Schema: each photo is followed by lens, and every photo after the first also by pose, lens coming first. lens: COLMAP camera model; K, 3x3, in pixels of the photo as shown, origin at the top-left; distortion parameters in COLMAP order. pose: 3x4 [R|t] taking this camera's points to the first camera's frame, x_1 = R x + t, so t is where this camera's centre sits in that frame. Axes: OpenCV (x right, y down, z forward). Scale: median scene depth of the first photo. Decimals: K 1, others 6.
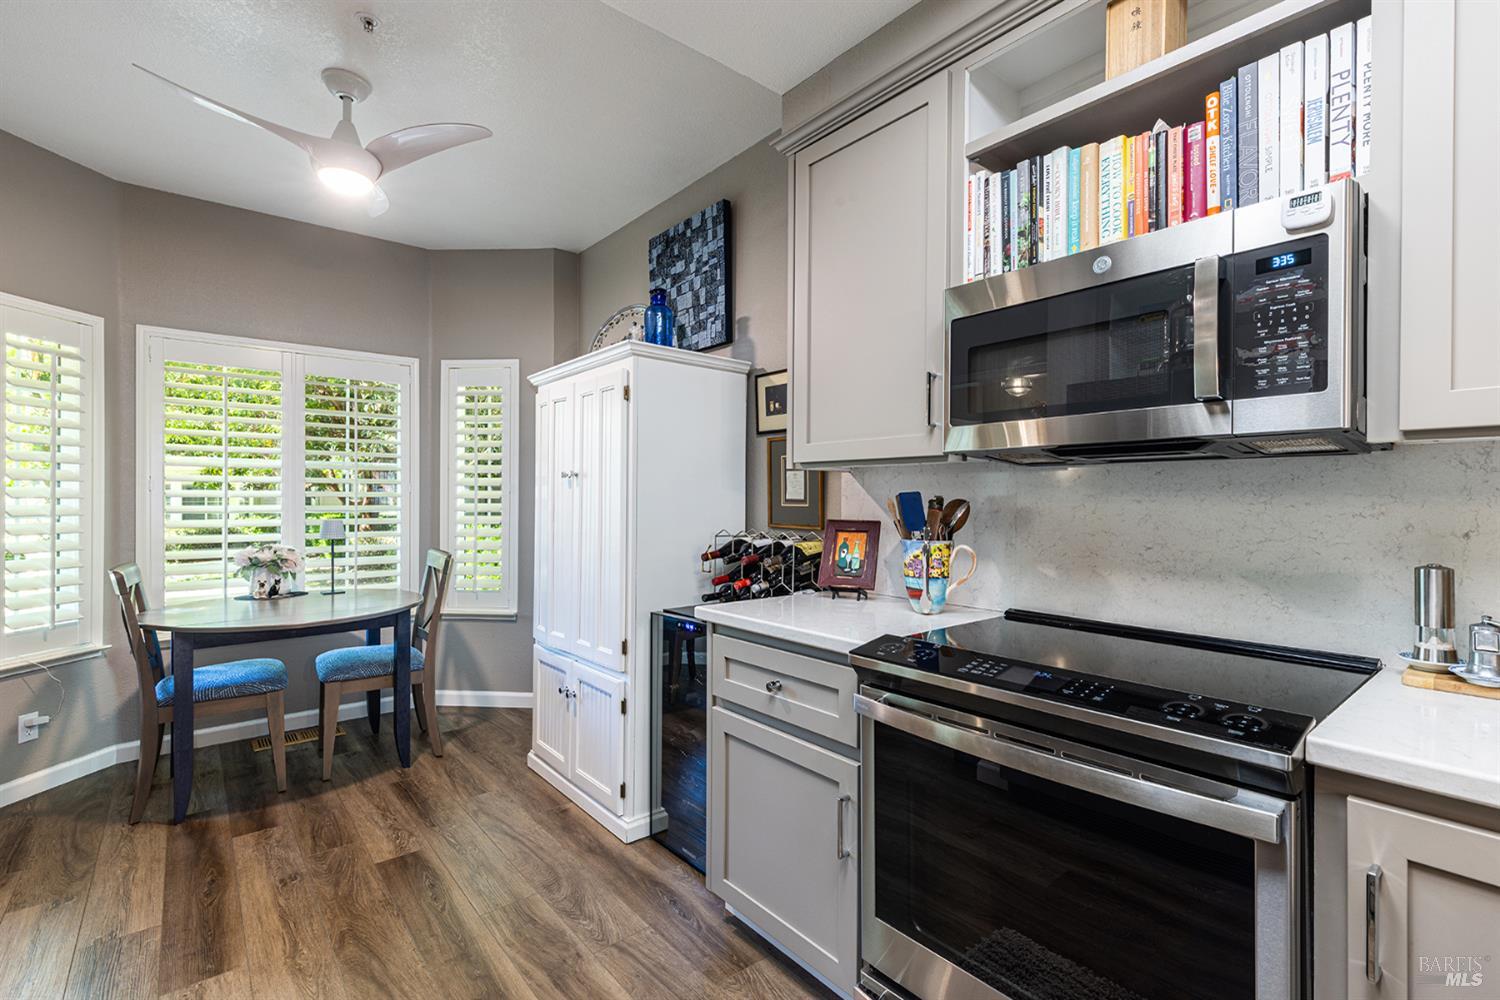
lens RADIAL K [[676.6, 0, 759.9], [0, 676.6, 500.9], [0, 0, 1]] dist [0.011207, -0.001762]
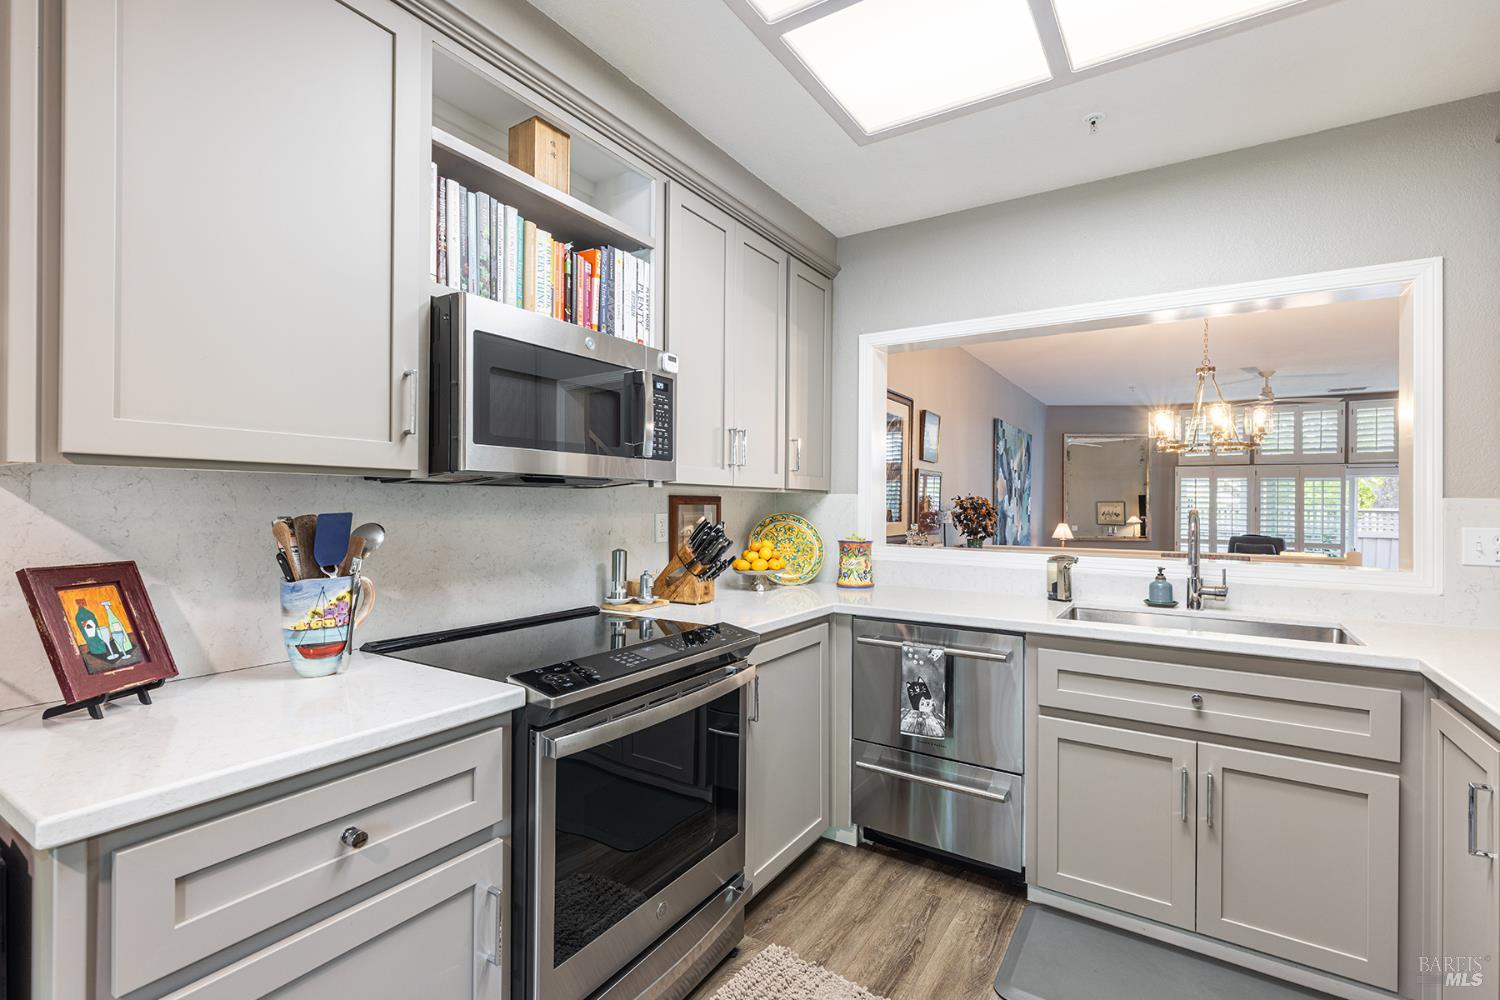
lens RADIAL K [[676.6, 0, 750.6], [0, 676.6, 499.5], [0, 0, 1]] dist [0.011207, -0.001762]
pose [[-0.288918, -0.001160, 0.957353, -0.413205], [-0.008571, 0.999962, -0.001375, -0.020535], [-0.957315, -0.008603, -0.288917, 0.520895]]
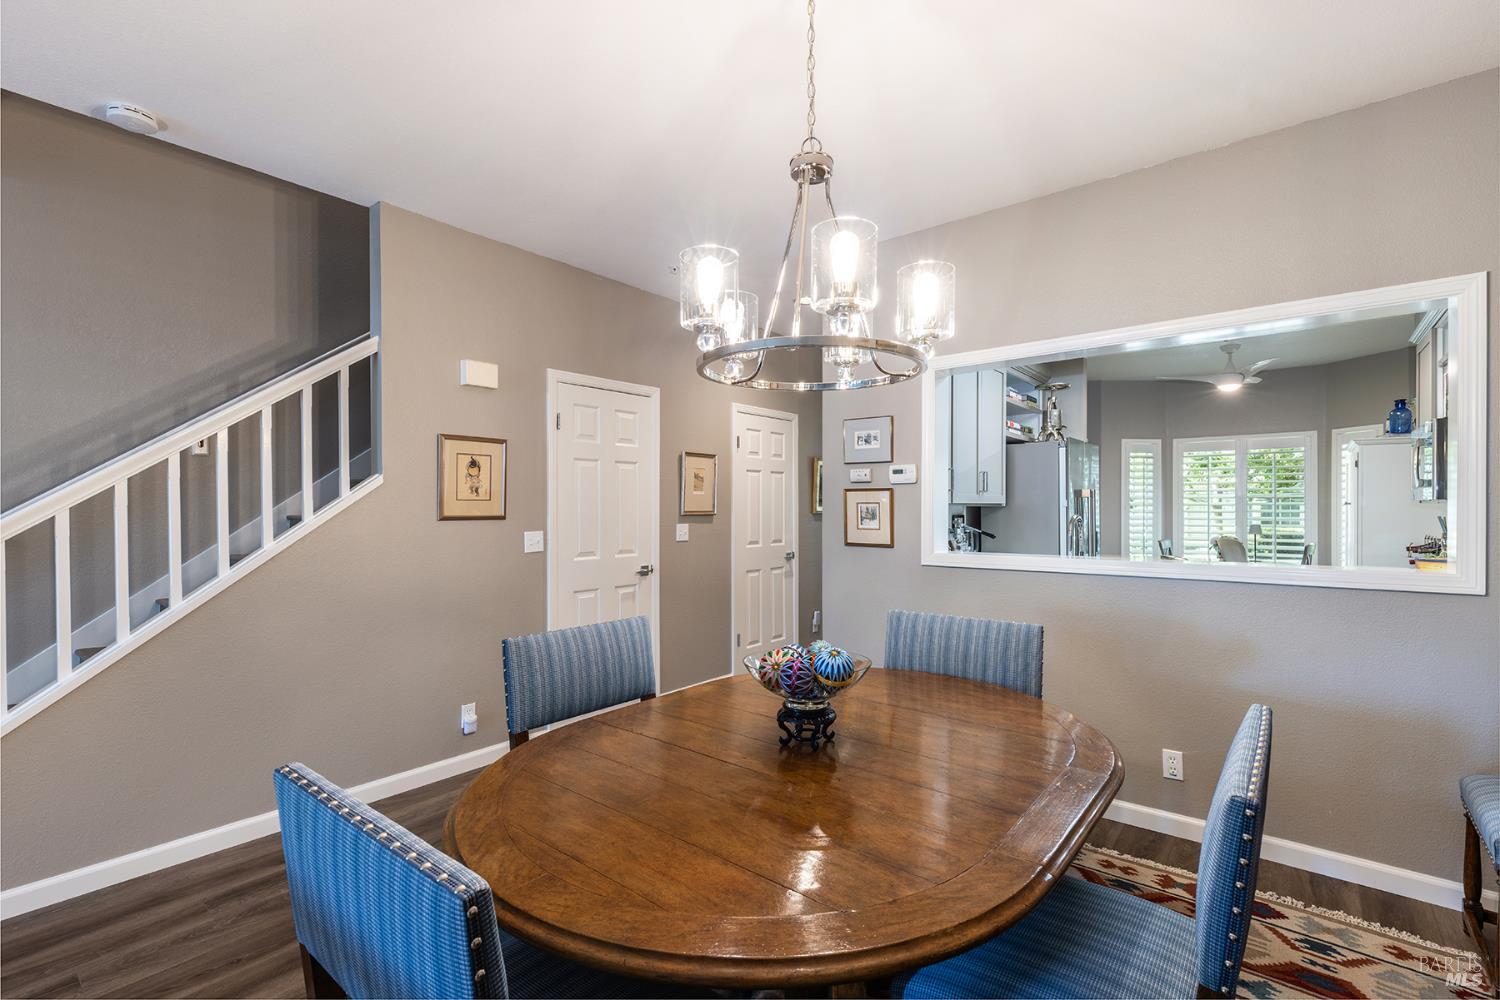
lens RADIAL K [[676.6, 0, 761.0], [0, 676.6, 505.7], [0, 0, 1]] dist [0.011207, -0.001762]
pose [[0.205776, -0.003413, -0.978593, 1.274655], [-0.003243, 0.999986, -0.004169, -0.019658], [0.978594, 0.004032, 0.205762, -1.021639]]
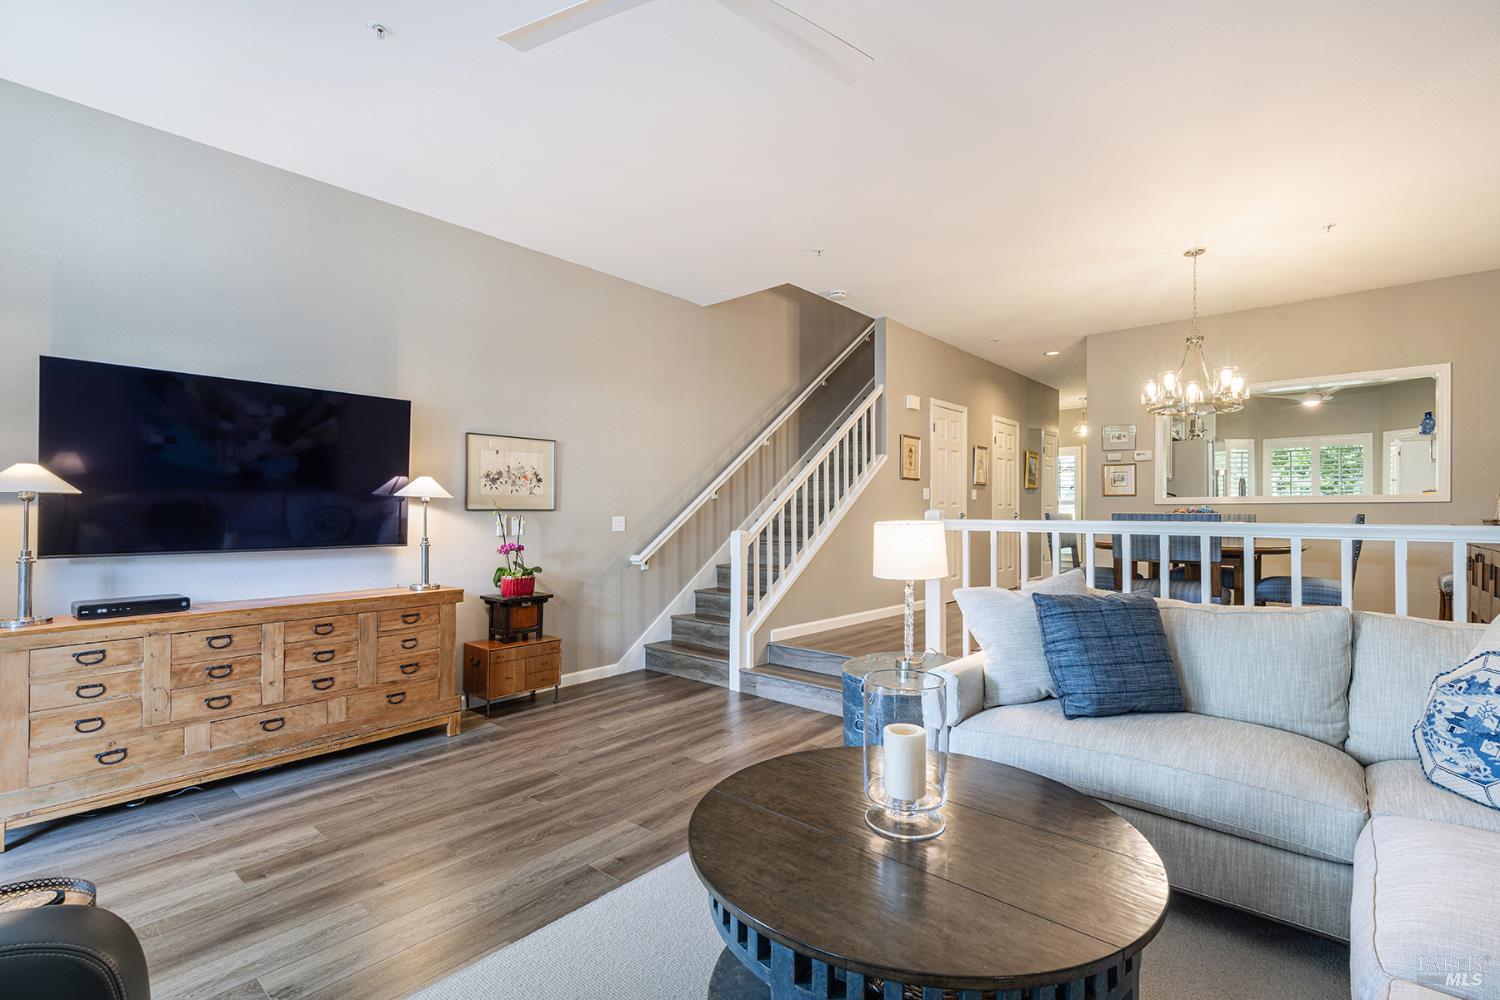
lens RADIAL K [[676.6, 0, 782.3], [0, 676.6, 501.9], [0, 0, 1]] dist [0.011207, -0.001762]
pose [[0.182768, -0.016206, -0.983022, 1.997749], [-0.004676, 0.999838, -0.017353, 0.096411], [0.983145, 0.007768, 0.182663, -1.952318]]
